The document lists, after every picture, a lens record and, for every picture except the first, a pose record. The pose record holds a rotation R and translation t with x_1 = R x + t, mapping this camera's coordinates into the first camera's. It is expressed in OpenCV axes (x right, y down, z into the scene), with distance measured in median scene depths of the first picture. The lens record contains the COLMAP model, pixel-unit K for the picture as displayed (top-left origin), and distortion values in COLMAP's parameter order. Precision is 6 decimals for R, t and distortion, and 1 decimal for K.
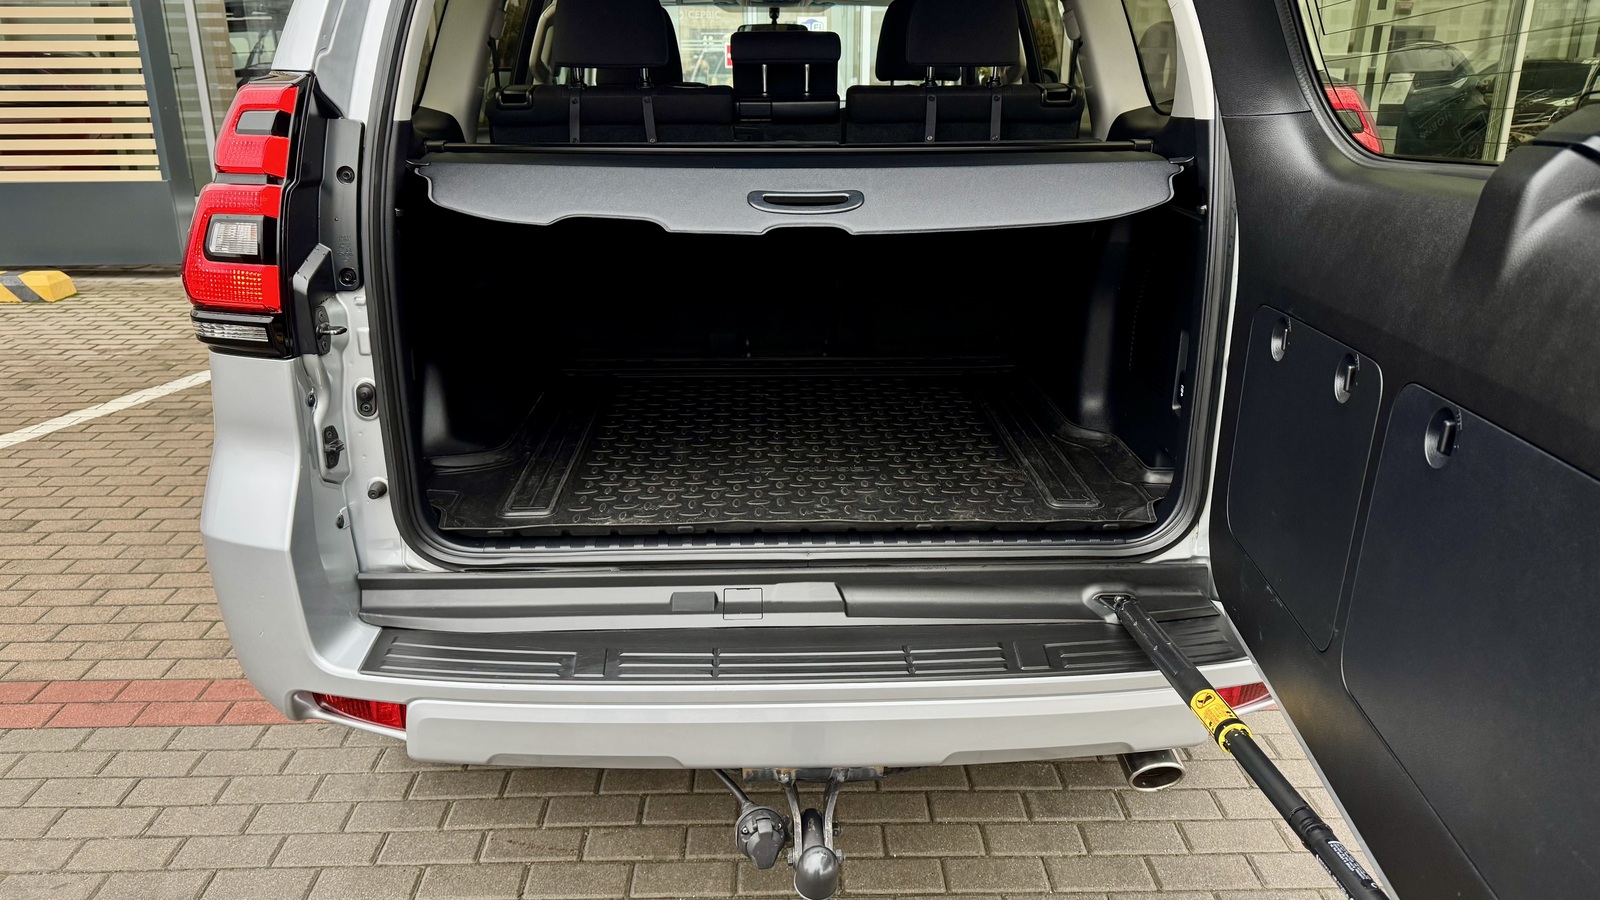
lens RADIAL K [[1130.3, 0, 793.5], [0, 1130.3, 460.6], [0, 0, 1]] dist [0.027267, -0.029633]
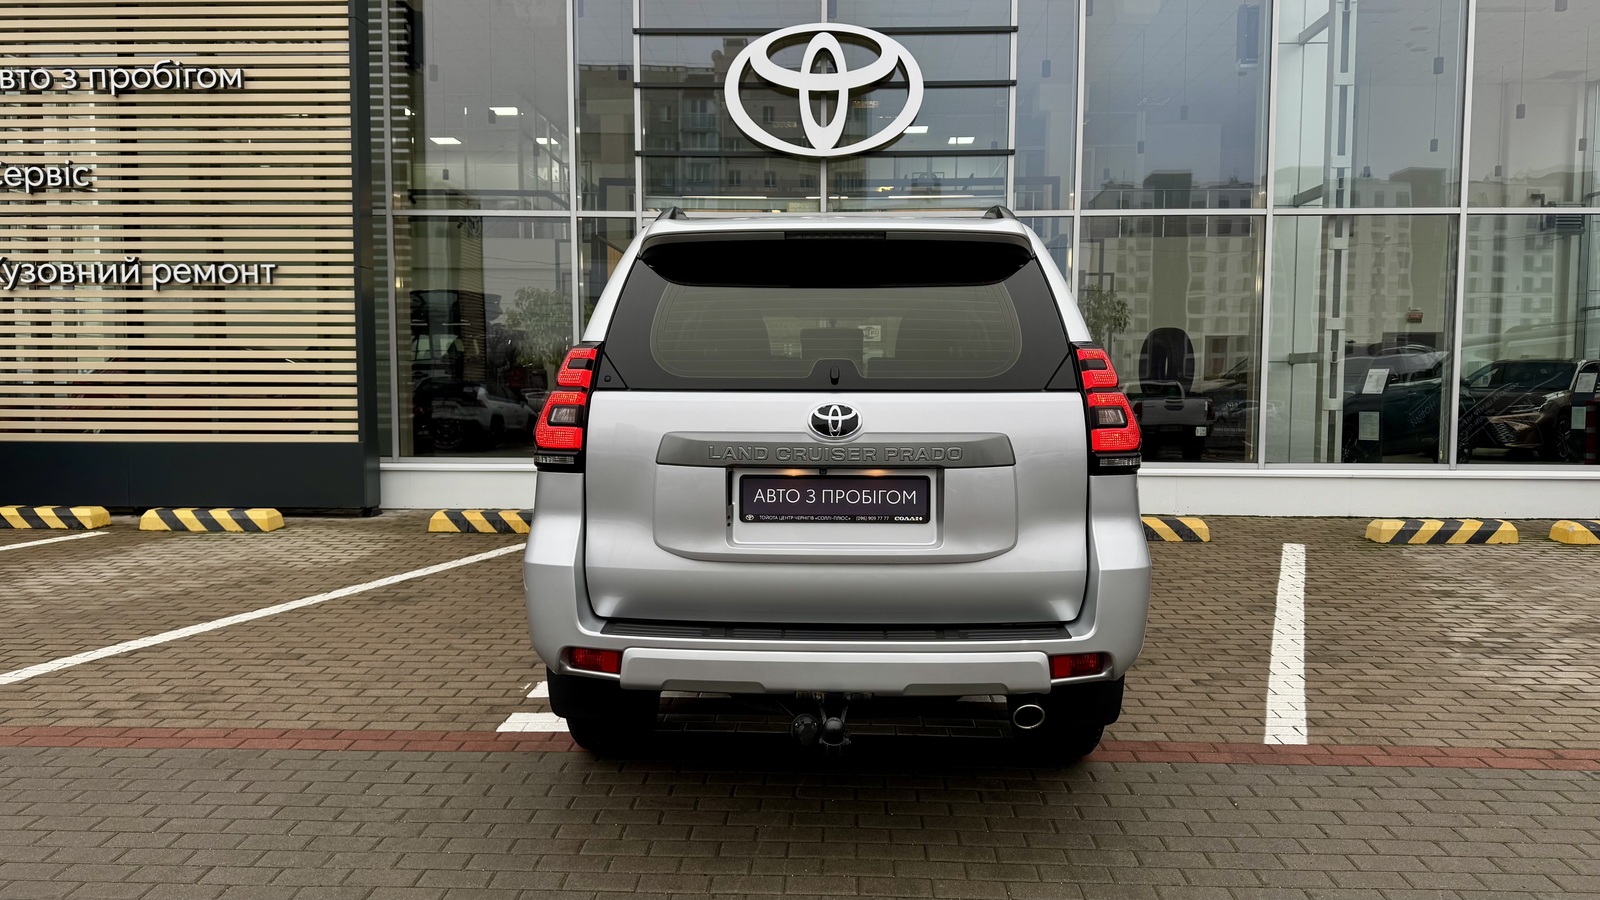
lens RADIAL K [[1130.3, 0, 793.9], [0, 1130.3, 461.6], [0, 0, 1]] dist [0.027267, -0.029633]
pose [[0.997918, 0.008968, -0.063874, 0.032566], [-0.024619, 0.968270, -0.248692, 0.176444], [0.059617, 0.249746, 0.966474, -0.433831]]
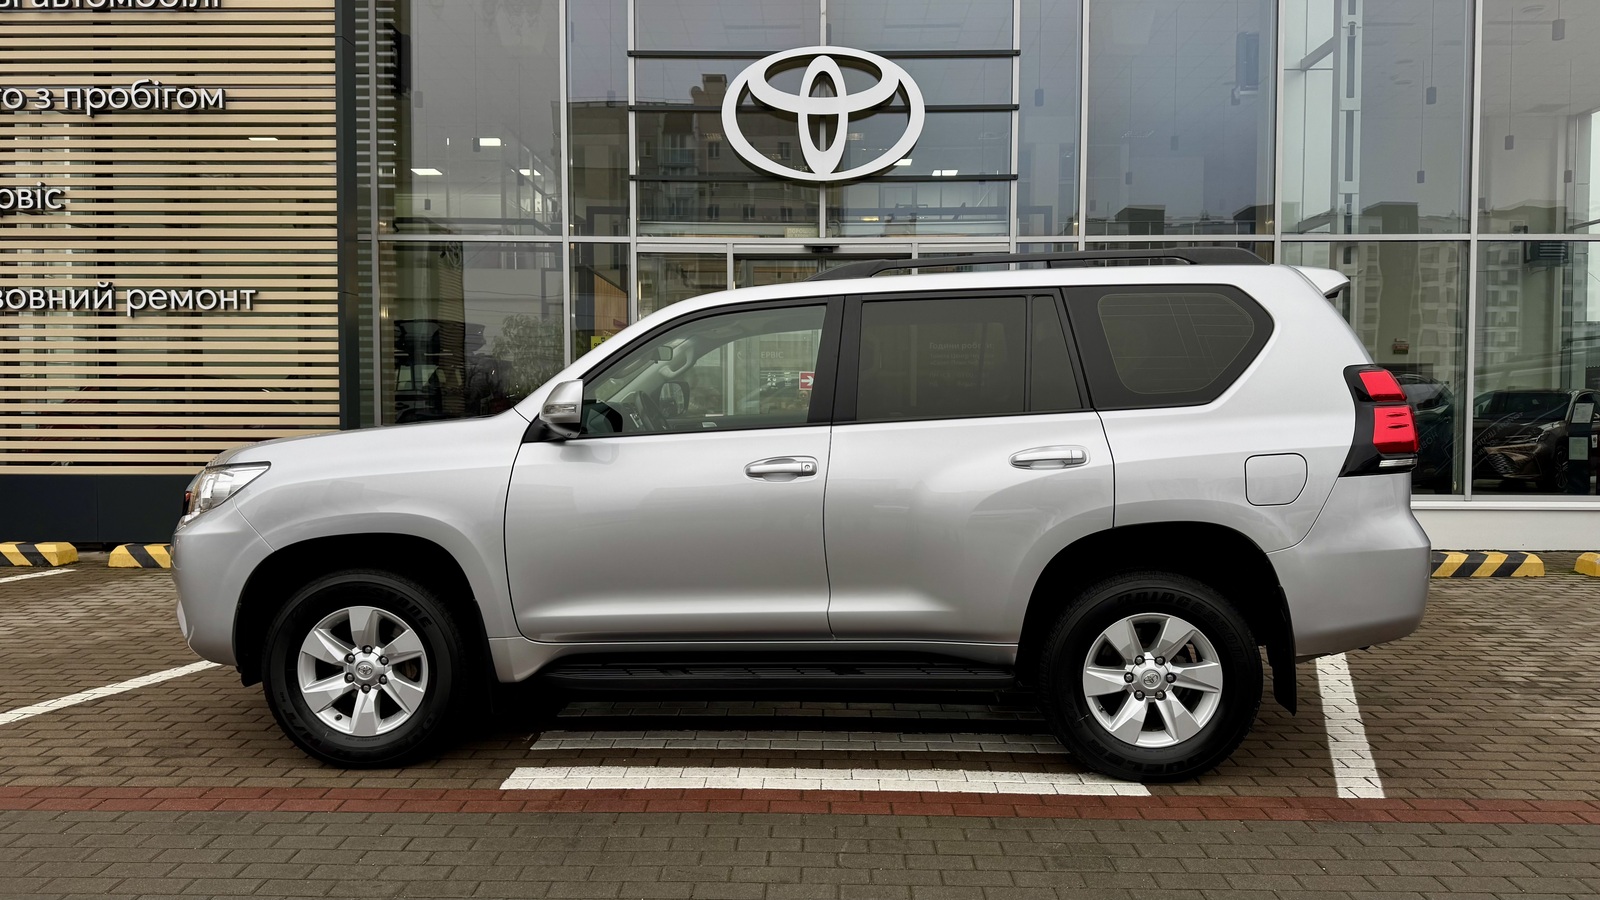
lens RADIAL K [[1130.3, 0, 789.7], [0, 1130.3, 457.5], [0, 0, 1]] dist [0.027267, -0.029633]
pose [[0.998878, 0.005451, -0.047047, -0.030499], [-0.018459, 0.959609, -0.280730, 0.156590], [0.043616, 0.281284, 0.958633, -0.343736]]
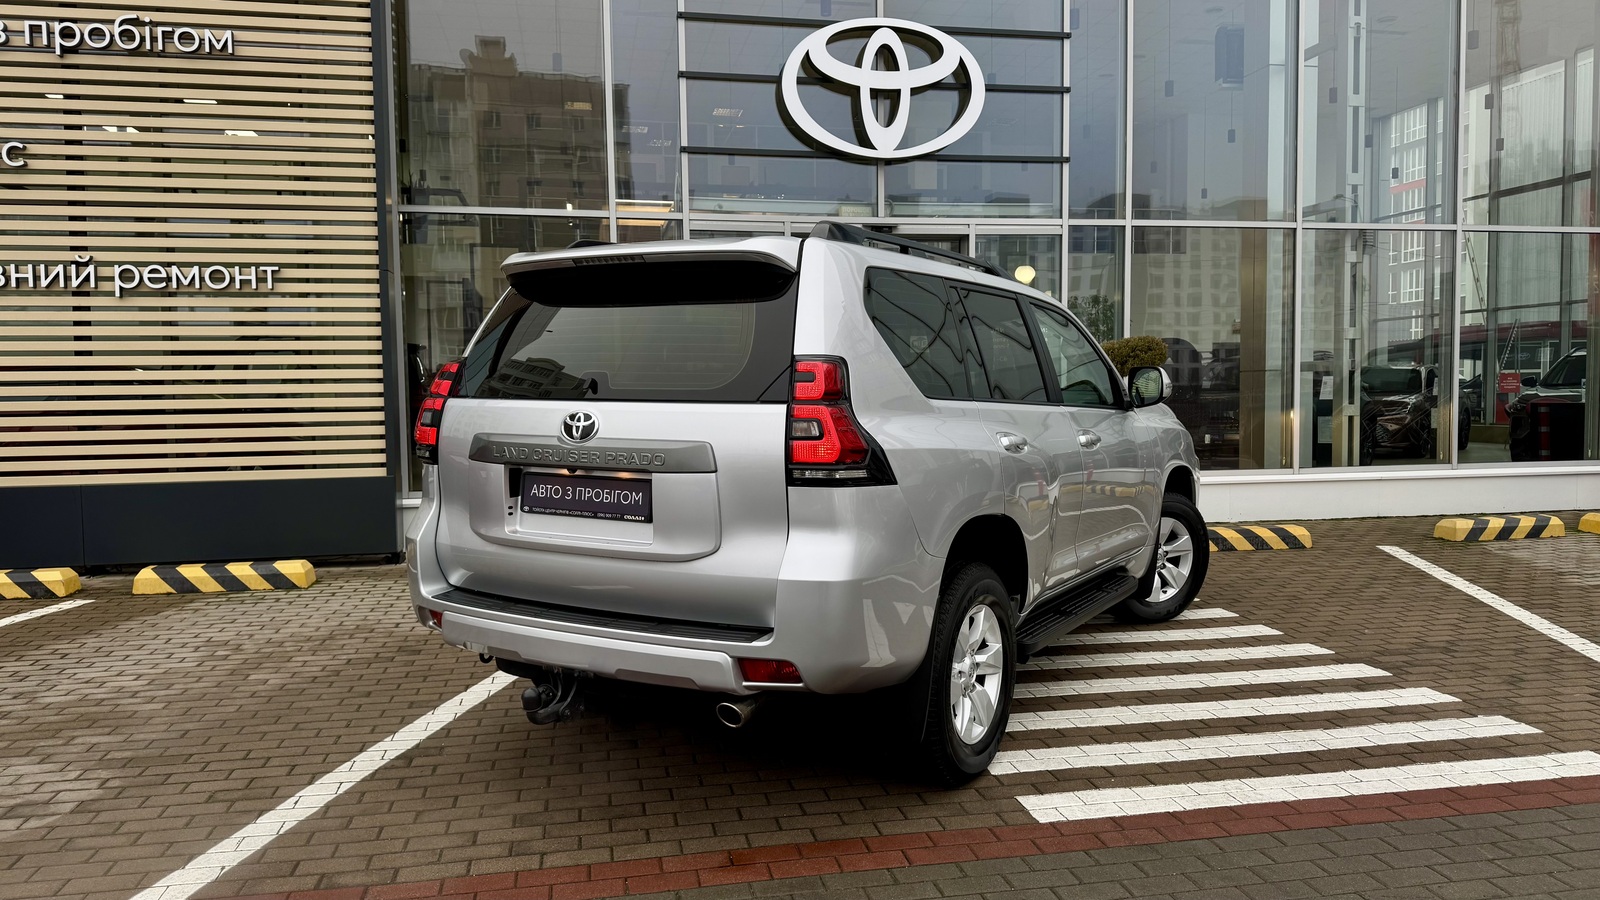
lens RADIAL K [[1130.3, 0, 795.2], [0, 1130.3, 461.7], [0, 0, 1]] dist [0.027267, -0.029633]
pose [[0.986283, -0.021010, 0.163718, -0.768411], [0.062851, 0.964949, -0.254801, 0.091486], [-0.152626, 0.261596, 0.953034, -0.211561]]
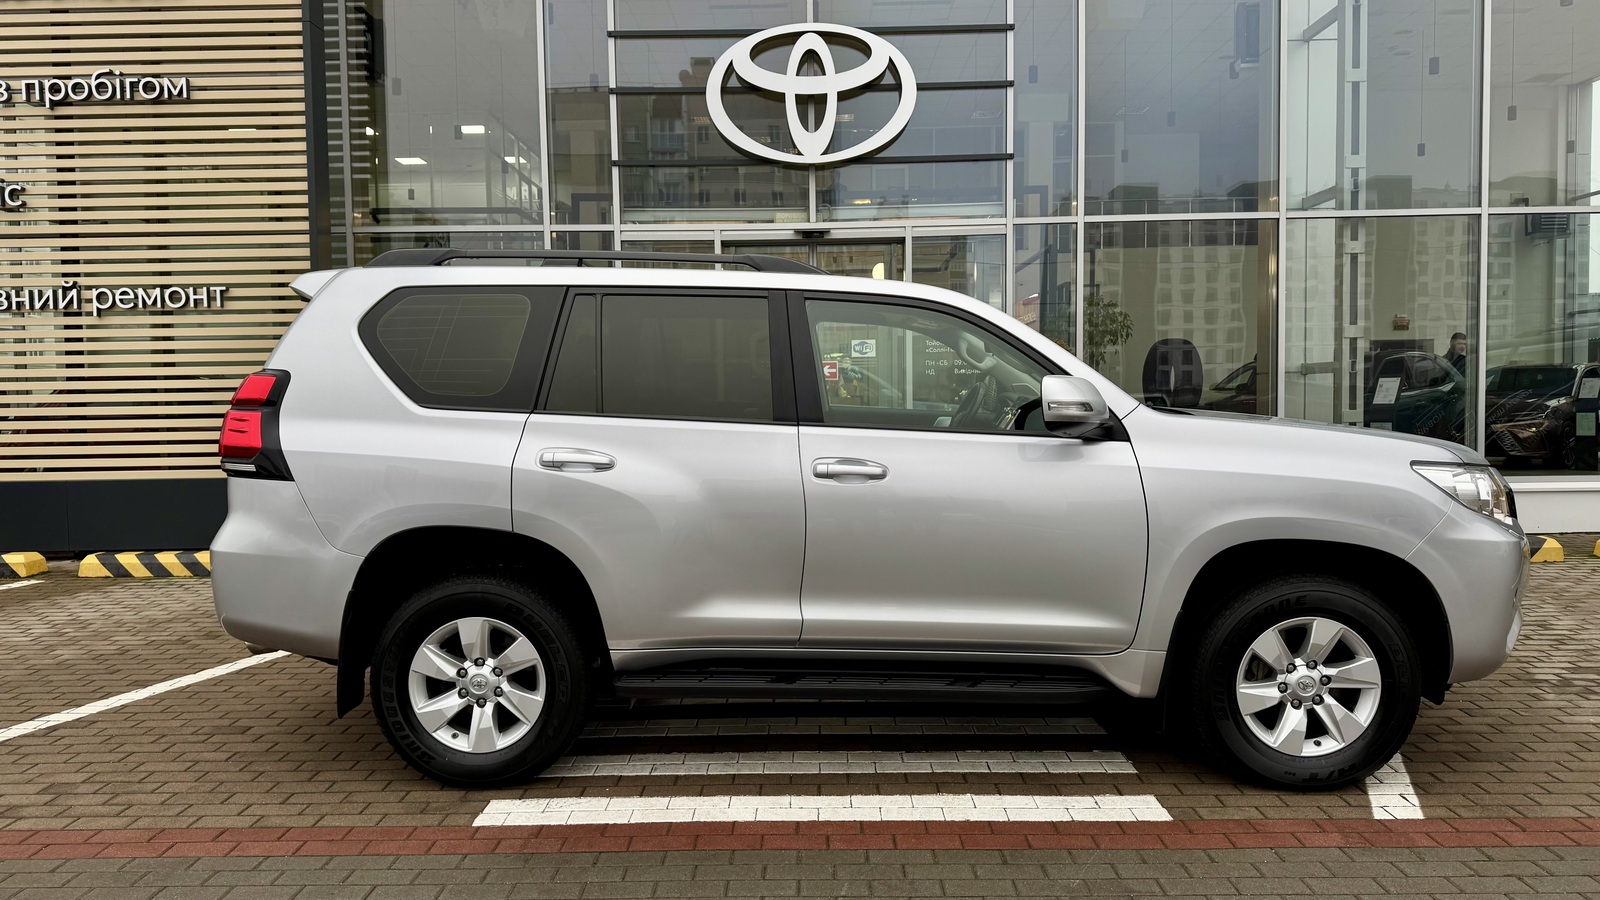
lens RADIAL K [[1130.3, 0, 789.5], [0, 1130.3, 458.1], [0, 0, 1]] dist [0.027267, -0.029633]
pose [[0.998983, -0.011097, -0.043705, -0.027589], [-0.000977, 0.963689, -0.267025, 0.113092], [0.045082, 0.266796, 0.962698, -0.267089]]
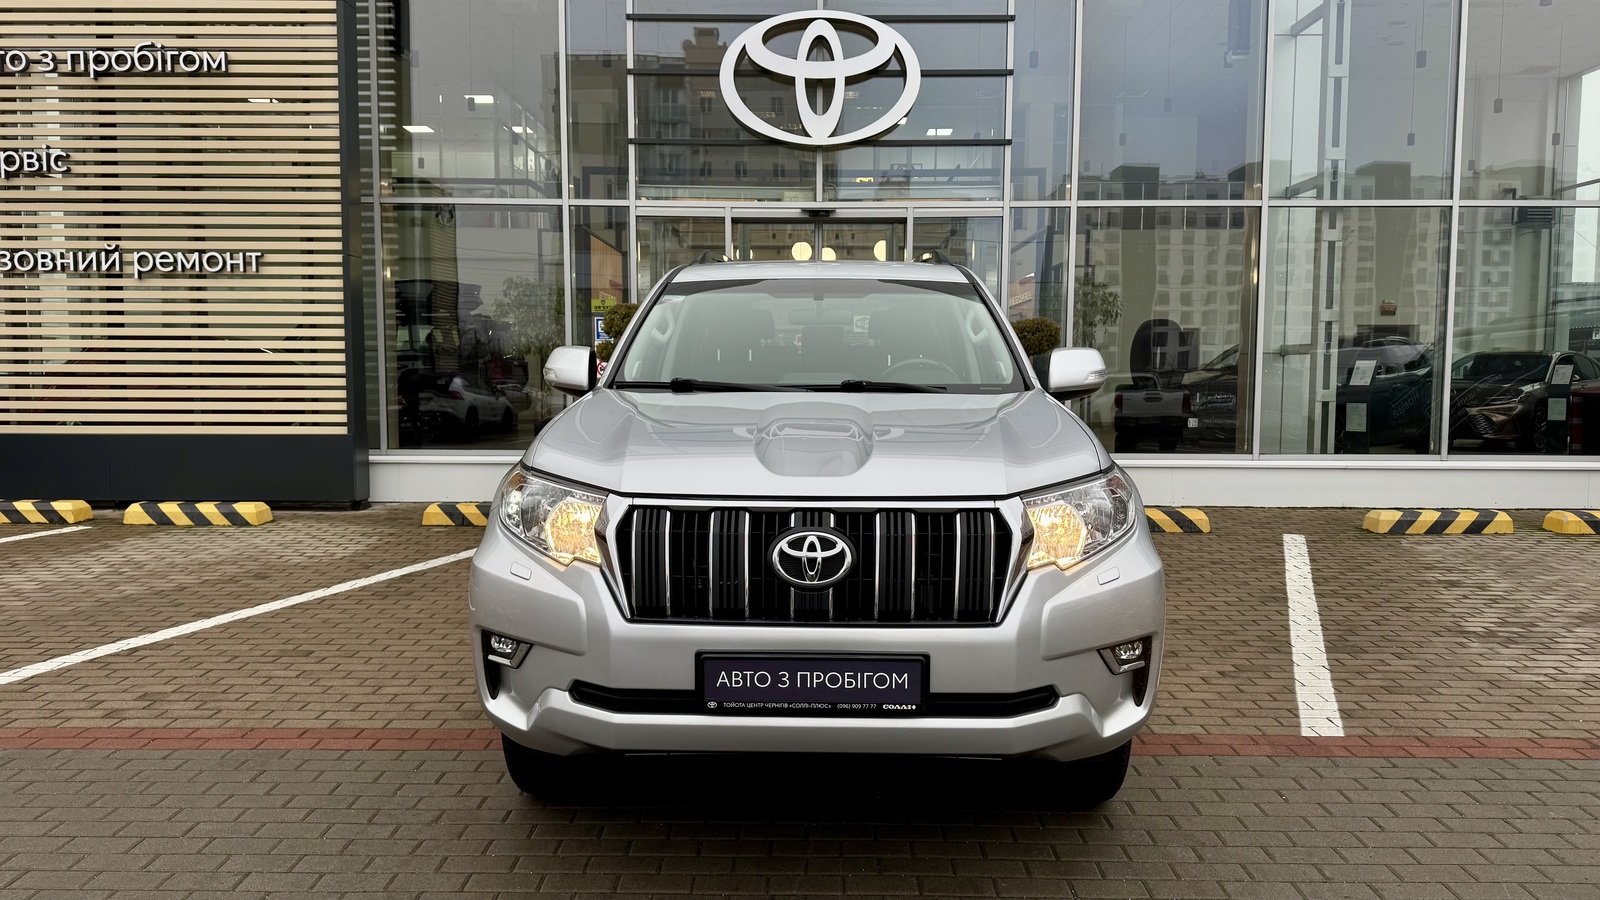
lens RADIAL K [[1130.3, 0, 792.8], [0, 1130.3, 461.9], [0, 0, 1]] dist [0.027267, -0.029633]
pose [[0.999270, 0.007829, -0.037381, -0.039192], [-0.016666, 0.970045, -0.242352, 0.173438], [0.034364, 0.242798, 0.969468, -0.414235]]
